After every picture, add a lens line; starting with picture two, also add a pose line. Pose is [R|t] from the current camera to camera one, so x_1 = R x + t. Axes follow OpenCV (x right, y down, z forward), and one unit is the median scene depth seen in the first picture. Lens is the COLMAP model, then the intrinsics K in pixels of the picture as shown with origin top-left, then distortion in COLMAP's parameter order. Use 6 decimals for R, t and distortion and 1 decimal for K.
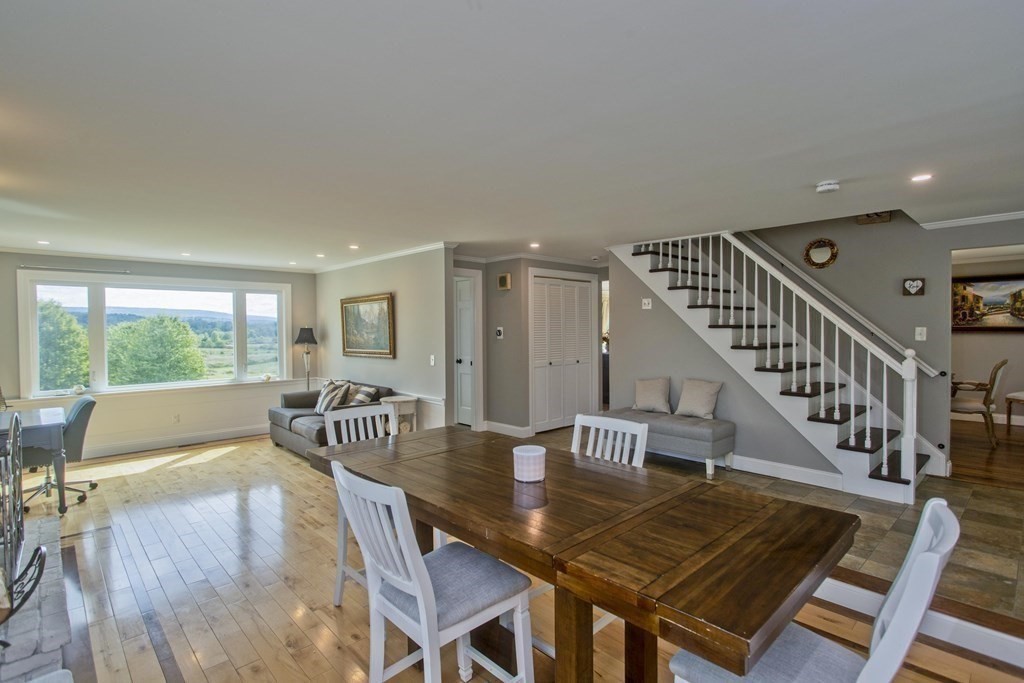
lens RADIAL K [[497.2, 0, 516.3], [0, 497.2, 339.3], [0, 0, 1]] dist [-0.000173, -0.000878]
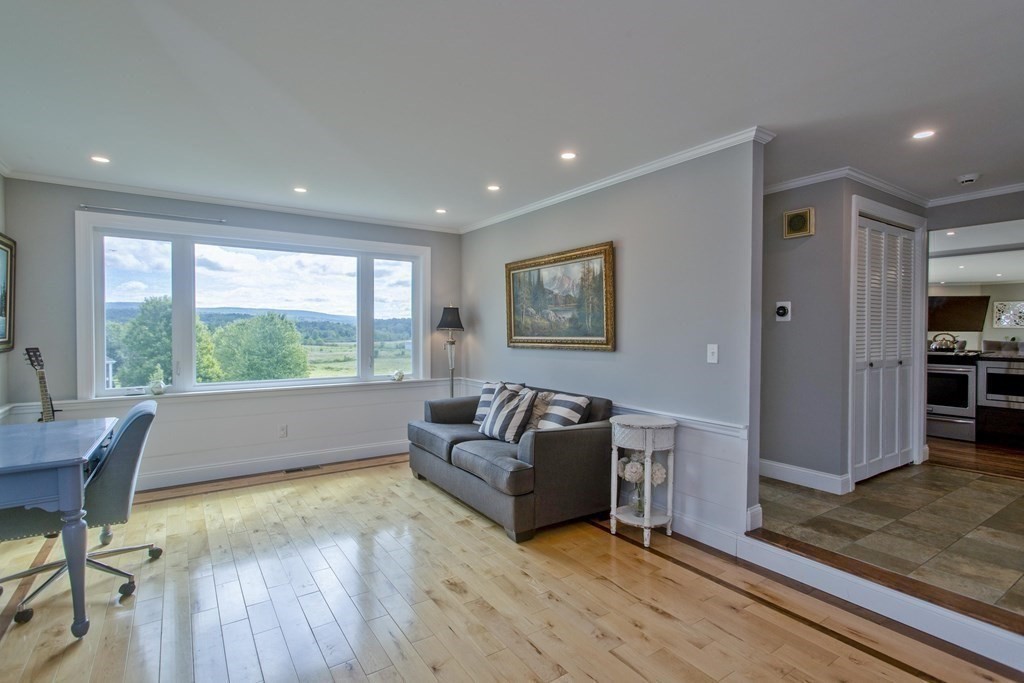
lens RADIAL K [[493.6, 0, 512.0], [0, 493.6, 341.5], [0, 0, 1]] dist [0.002773, 0.000390]
pose [[0.986249, 0.014662, -0.164617, -0.296398], [-0.014516, 0.999892, 0.002091, 0.030828], [0.164629, 0.000327, 0.986355, 0.427849]]
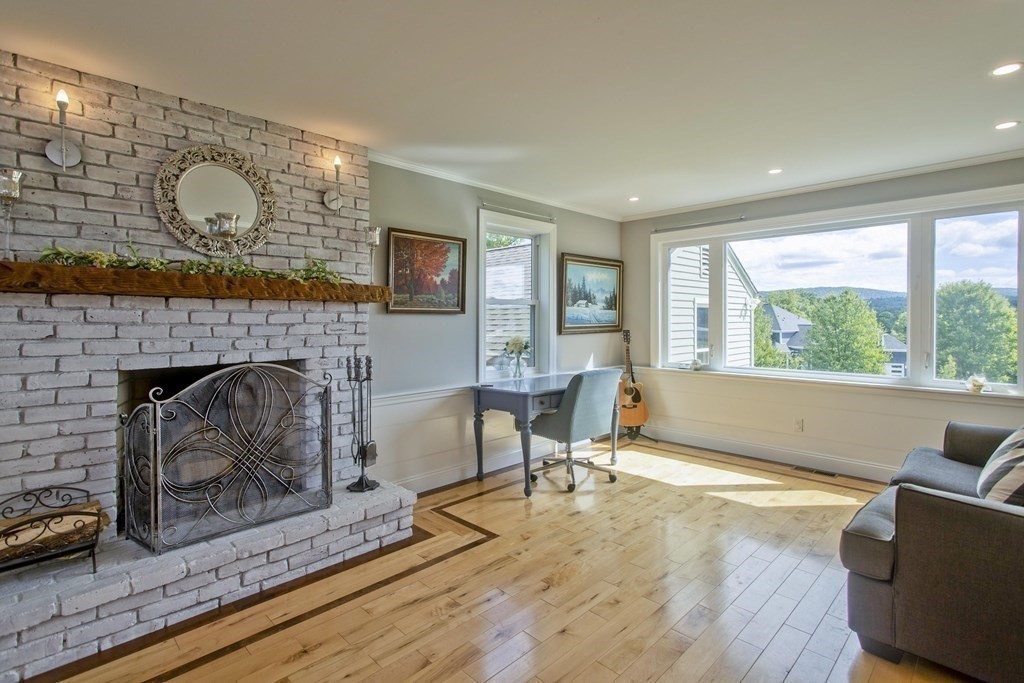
lens RADIAL K [[493.8, 0, 511.2], [0, 493.8, 321.1], [0, 0, 1]] dist [0.003686, 0.000269]
pose [[0.018814, 0.013568, -0.999731, -0.033818], [-0.020640, 0.999700, 0.013179, 0.023561], [0.999610, 0.020387, 0.019088, 0.710856]]
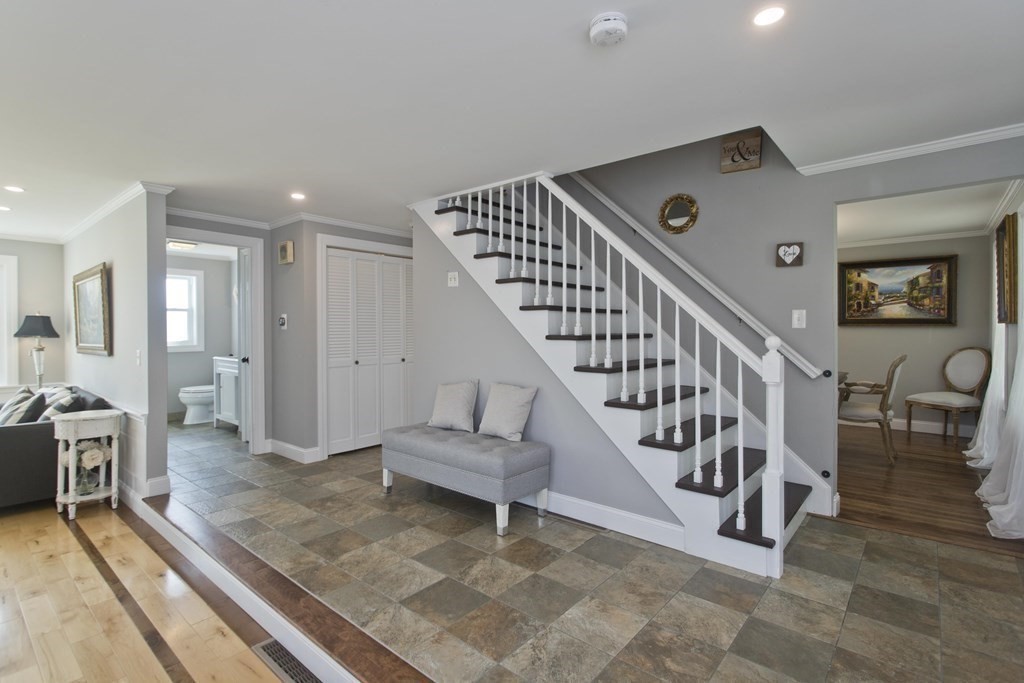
lens RADIAL K [[487.3, 0, 510.8], [0, 487.3, 332.6], [0, 0, 1]] dist [0.001214, 0.000256]
pose [[0.994425, 0.002655, 0.105416, 0.268169], [-0.001030, 0.999880, -0.015461, 0.017337], [-0.105445, 0.015266, 0.994308, 0.281364]]
